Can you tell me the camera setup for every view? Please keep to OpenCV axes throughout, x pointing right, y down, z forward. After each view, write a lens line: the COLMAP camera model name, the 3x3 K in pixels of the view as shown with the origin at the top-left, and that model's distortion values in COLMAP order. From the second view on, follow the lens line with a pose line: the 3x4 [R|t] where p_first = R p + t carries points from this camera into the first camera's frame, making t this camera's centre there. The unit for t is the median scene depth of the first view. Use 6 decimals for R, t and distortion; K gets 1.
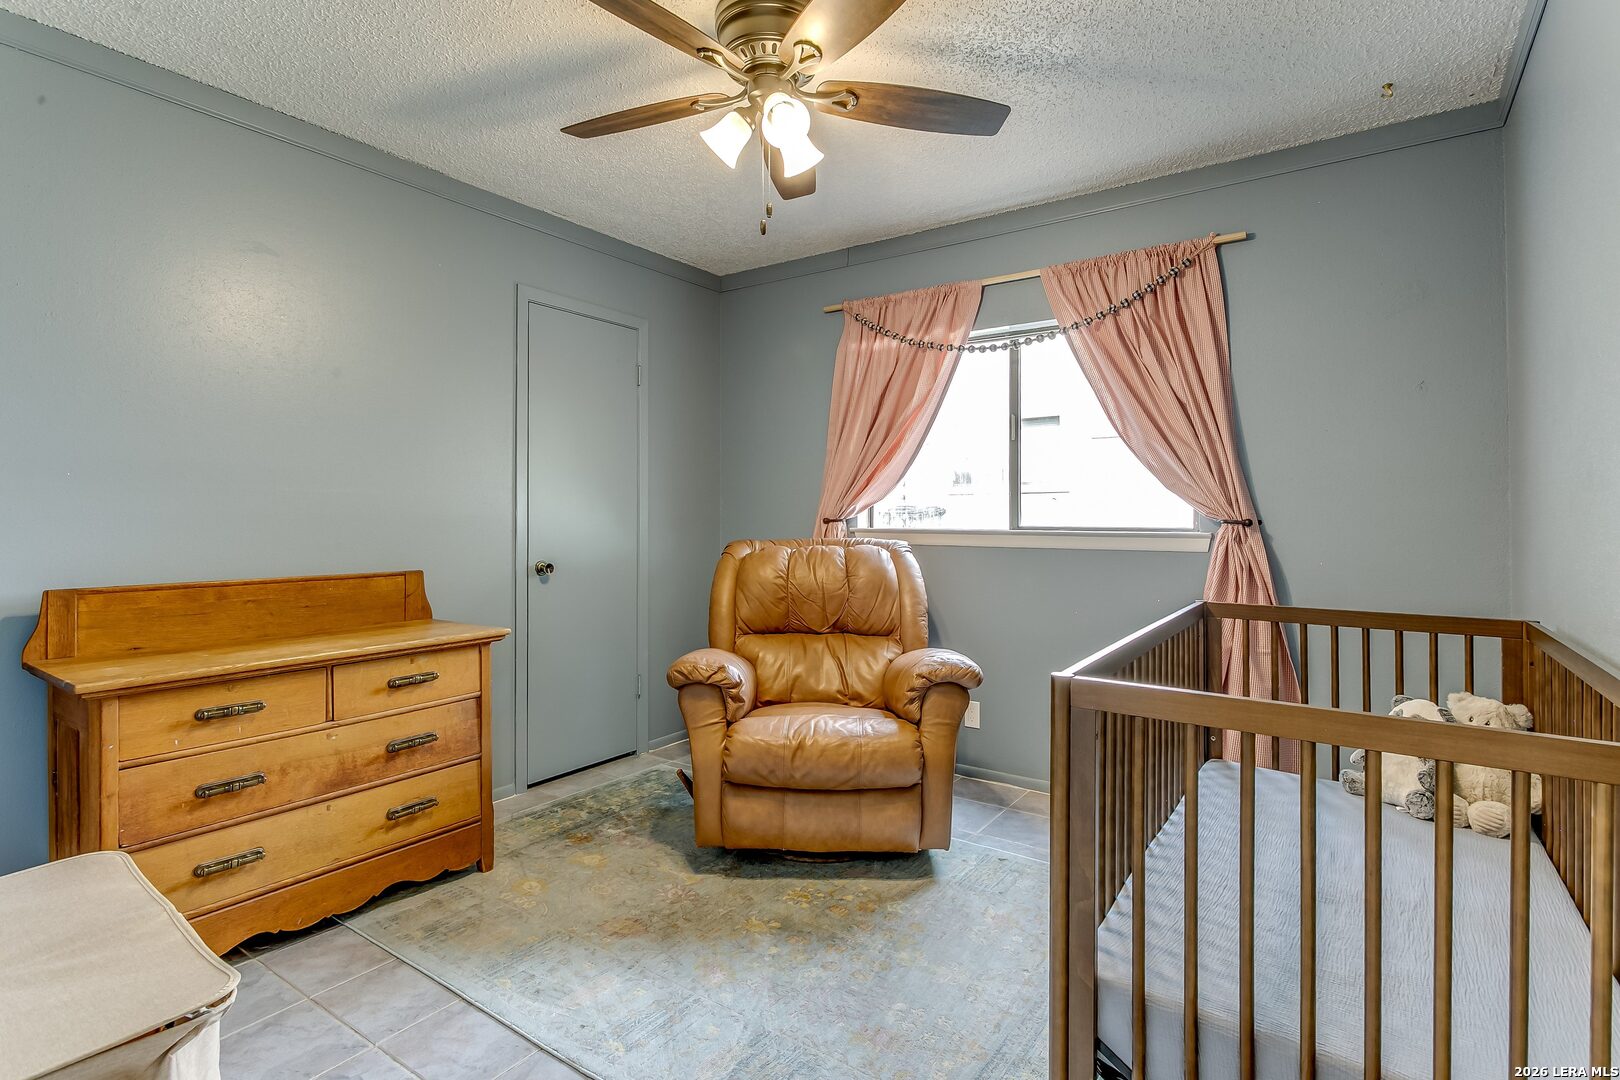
lens RADIAL K [[788.9, 0, 810.4], [0, 788.9, 519.3], [0, 0, 1]] dist [0.017314, -0.010431]
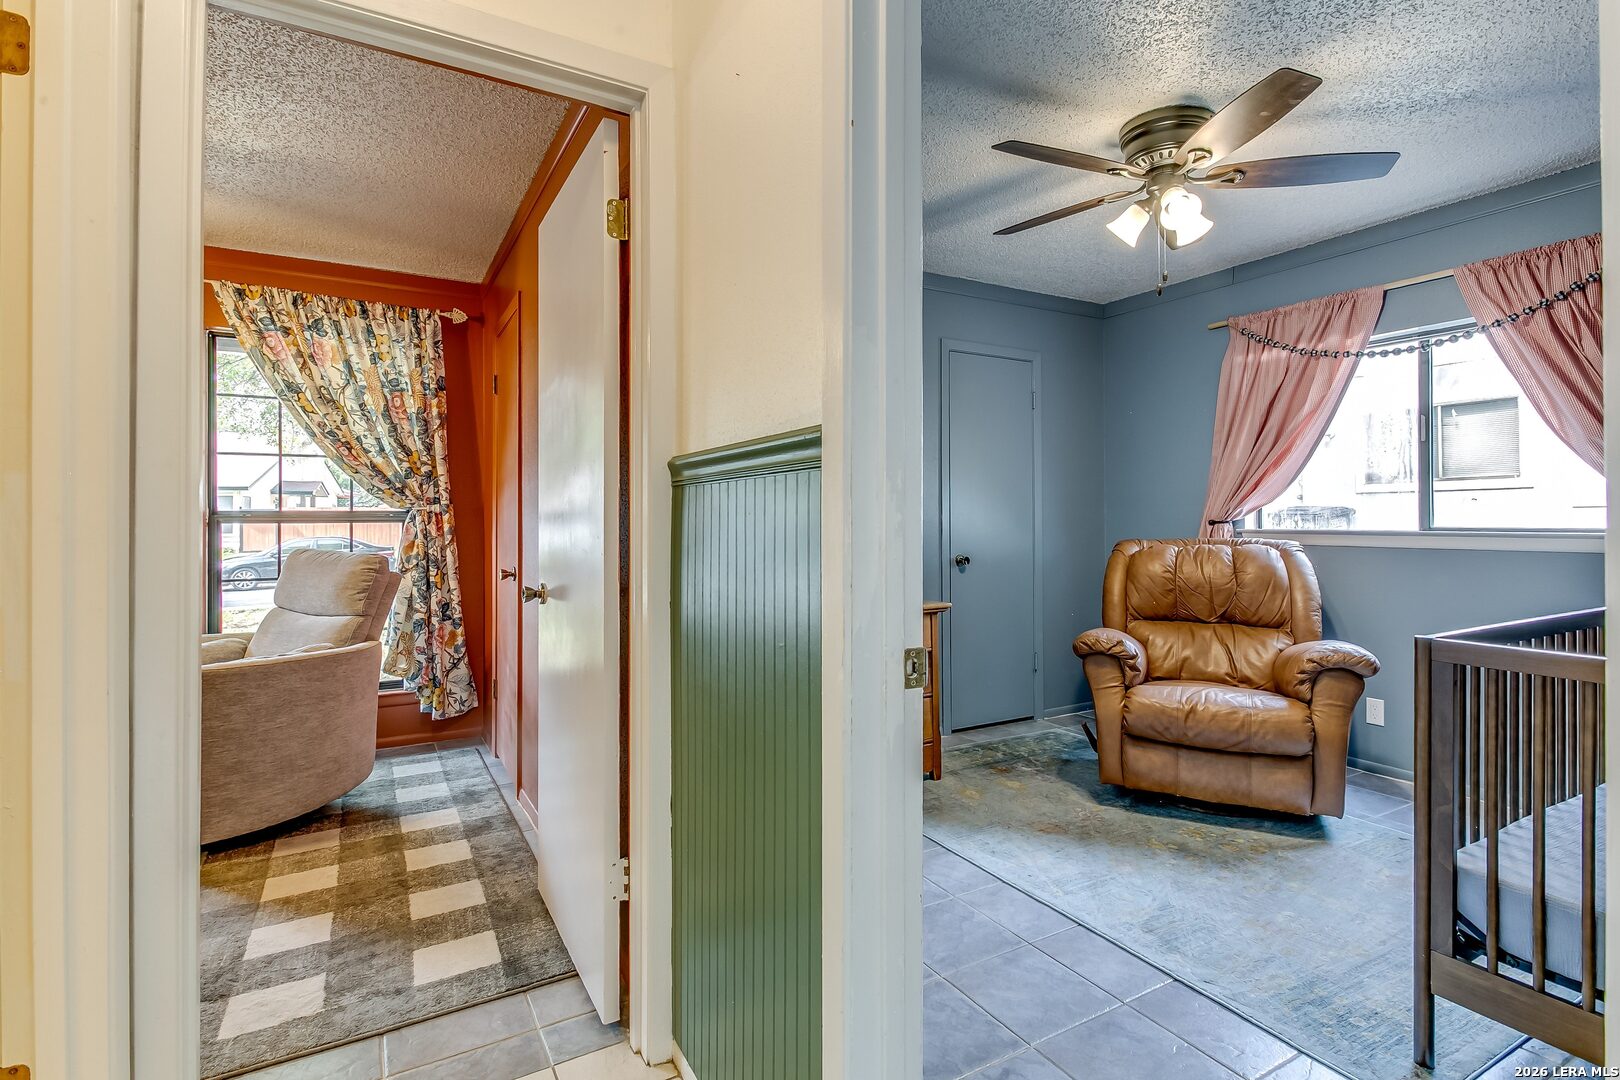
lens RADIAL K [[788.9, 0, 810.4], [0, 788.9, 519.3], [0, 0, 1]] dist [0.017314, -0.010431]
pose [[0.904852, -0.005673, -0.425689, -0.020955], [0.004055, 0.999981, -0.004707, 0.000506], [0.425707, 0.002533, 0.904857, -0.291052]]
